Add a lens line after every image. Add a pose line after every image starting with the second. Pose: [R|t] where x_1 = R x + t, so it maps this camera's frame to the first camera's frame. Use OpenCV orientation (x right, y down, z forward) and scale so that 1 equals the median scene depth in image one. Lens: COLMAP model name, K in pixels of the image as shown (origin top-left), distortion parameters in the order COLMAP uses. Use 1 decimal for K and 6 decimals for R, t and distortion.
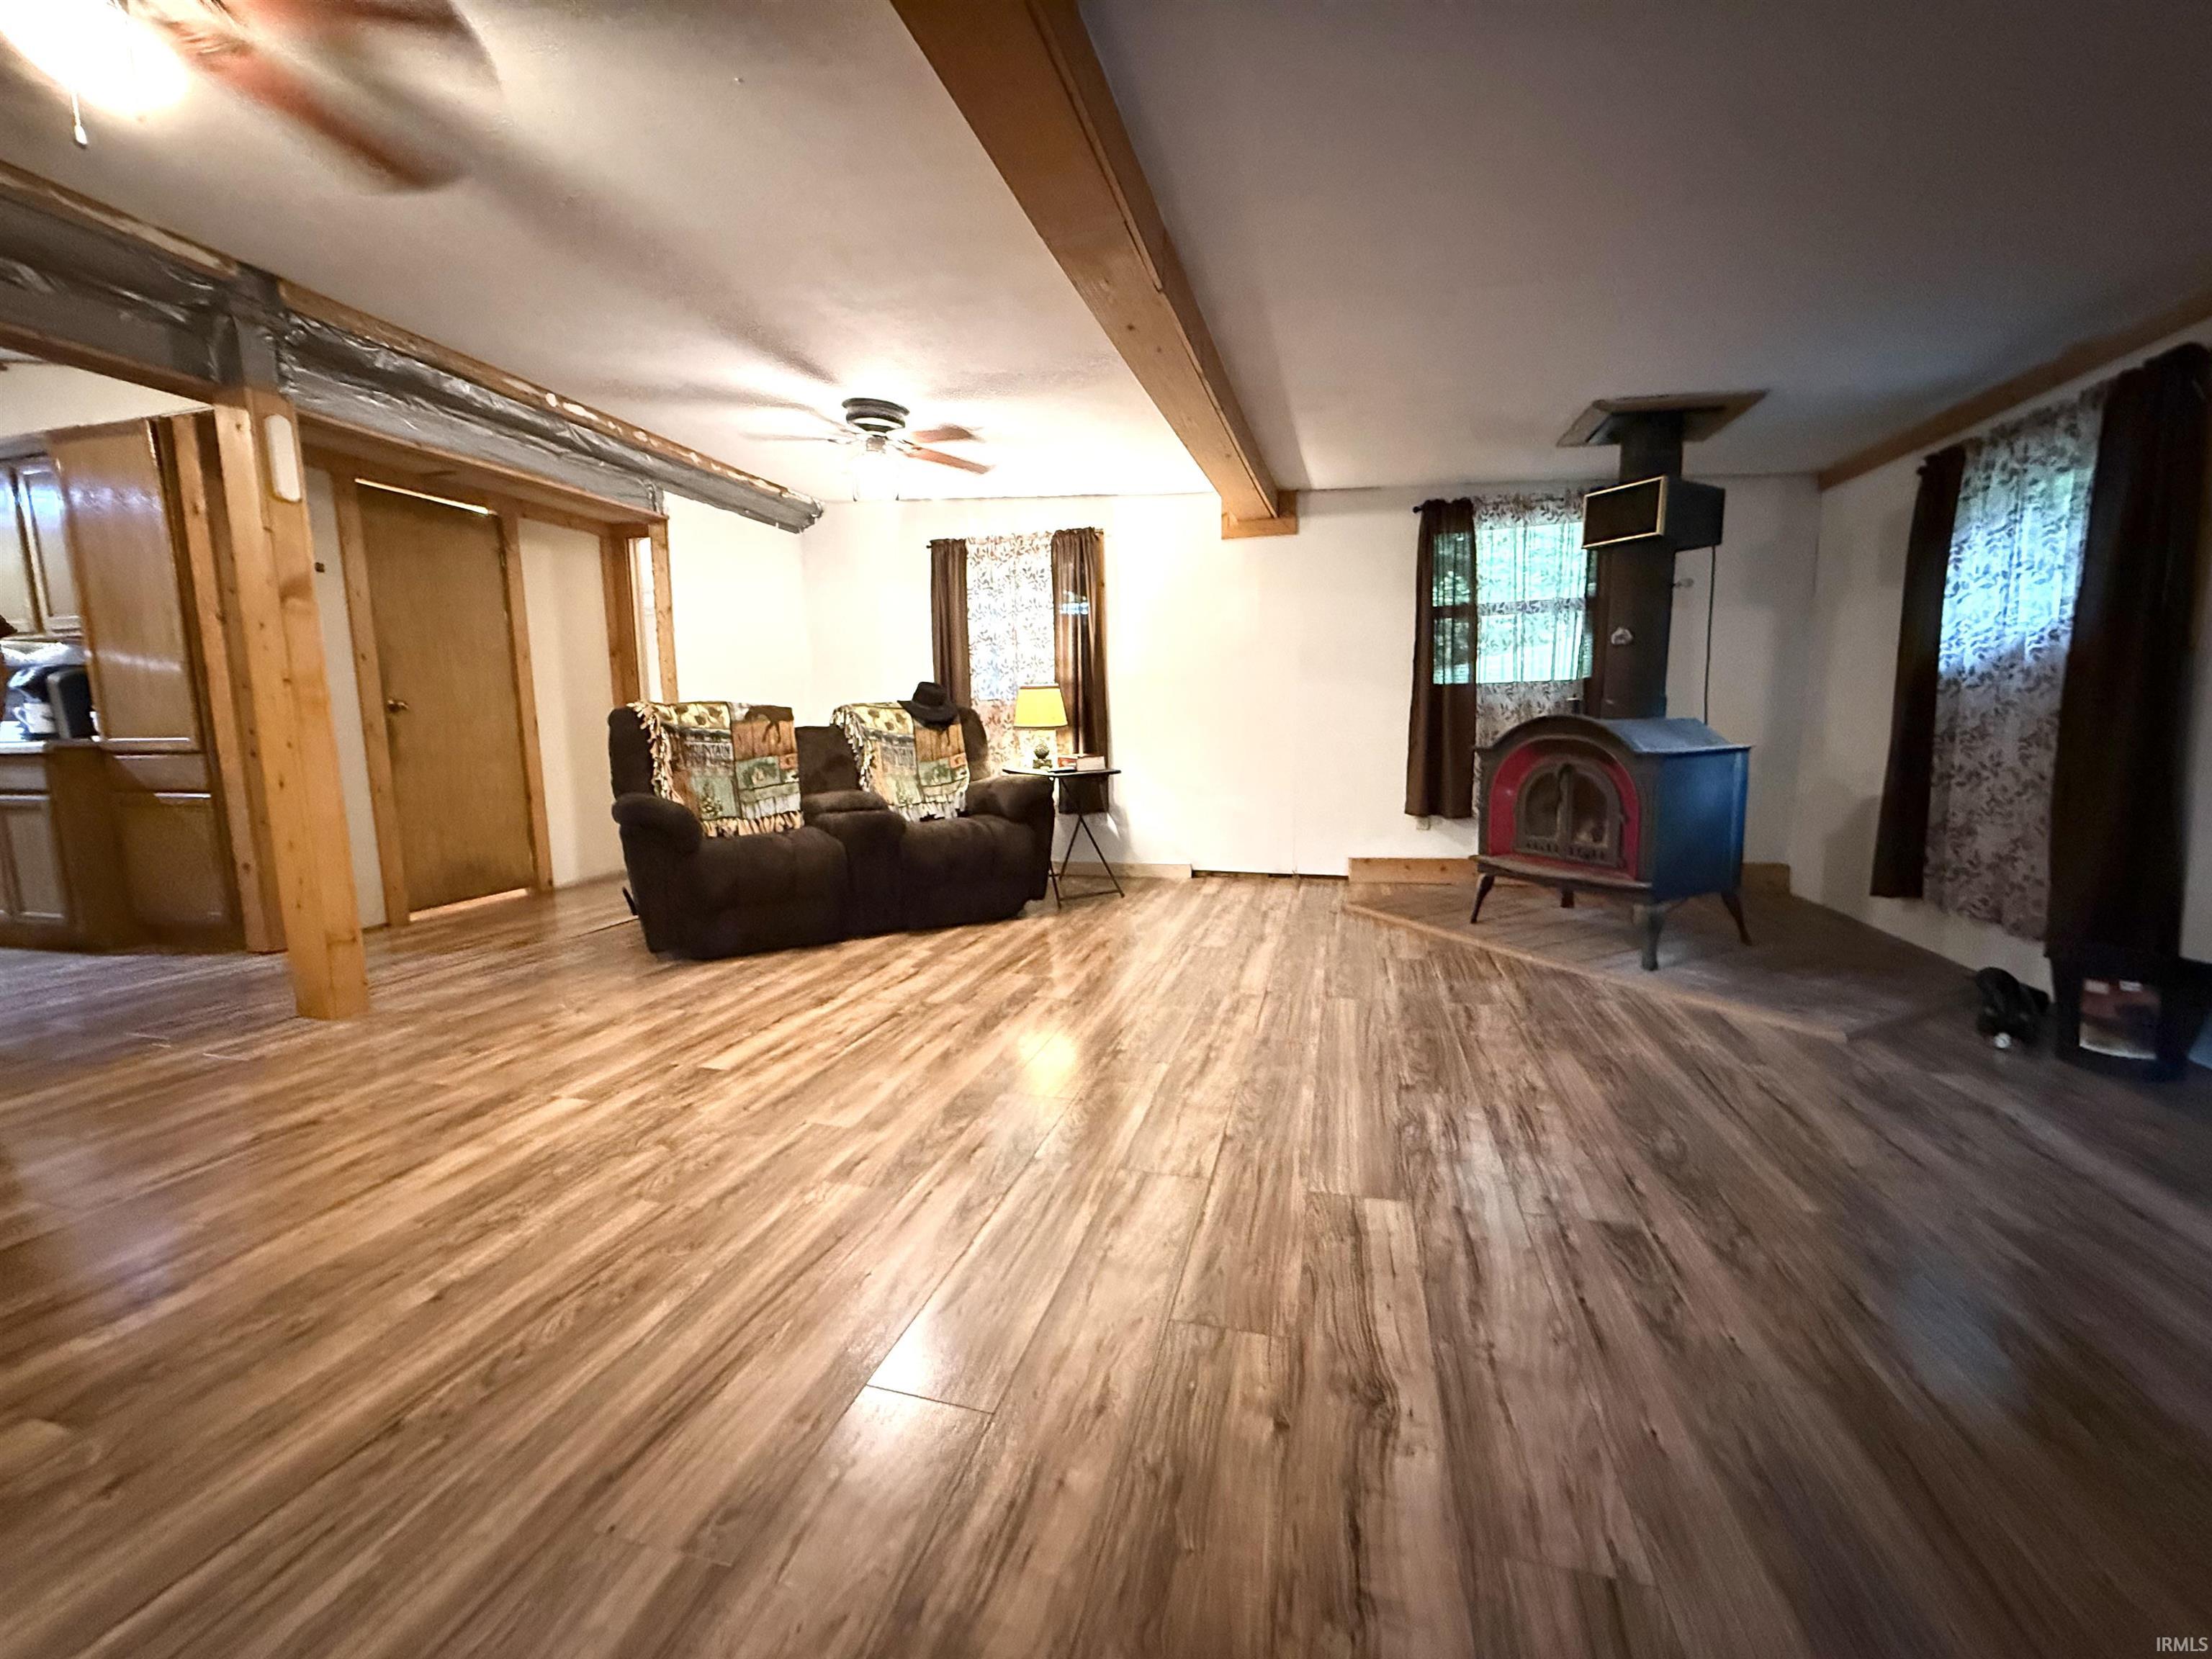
lens RADIAL K [[874.7, 0, 1102.9], [0, 874.7, 833.6], [0, 0, 1]] dist [-0.002213, 0.000116]
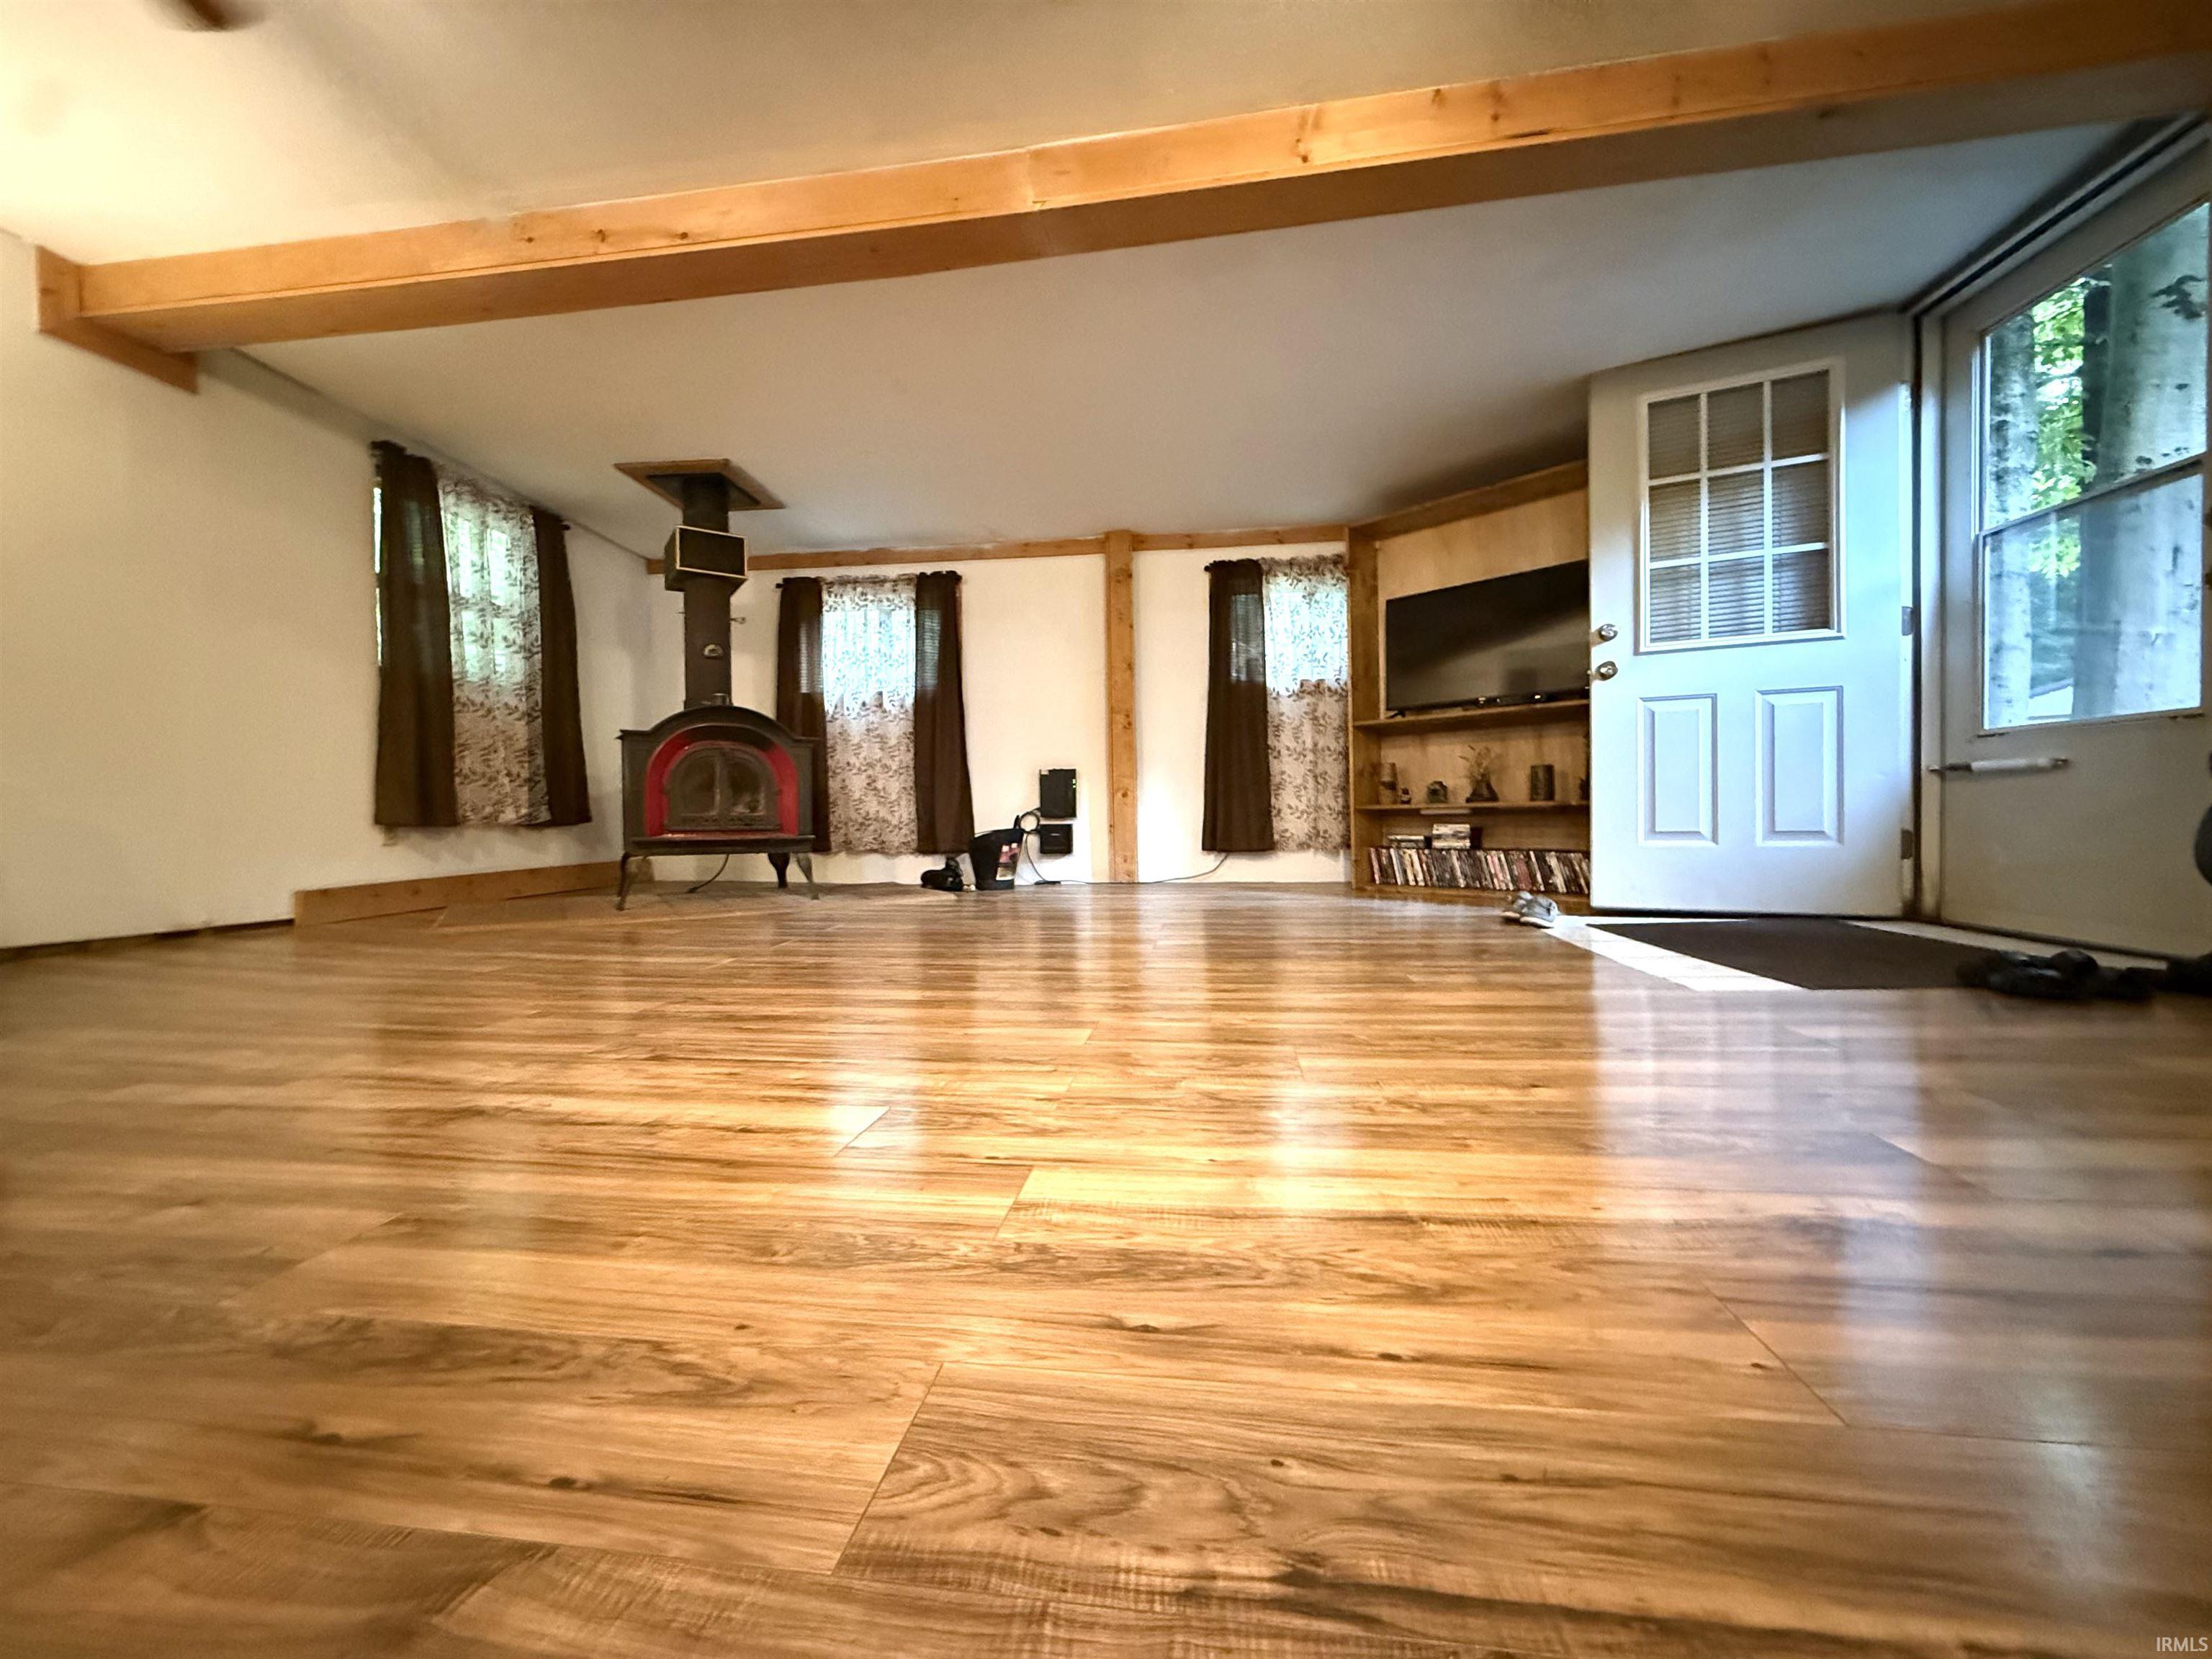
lens RADIAL K [[874.7, 0, 1099.4], [0, 874.7, 823.2], [0, 0, 1]] dist [-0.002213, 0.000116]
pose [[-0.117670, 0.008045, 0.993020, -0.808374], [0.136716, 0.990577, 0.008176, 0.092651], [-0.983597, 0.136724, -0.117661, 0.757544]]
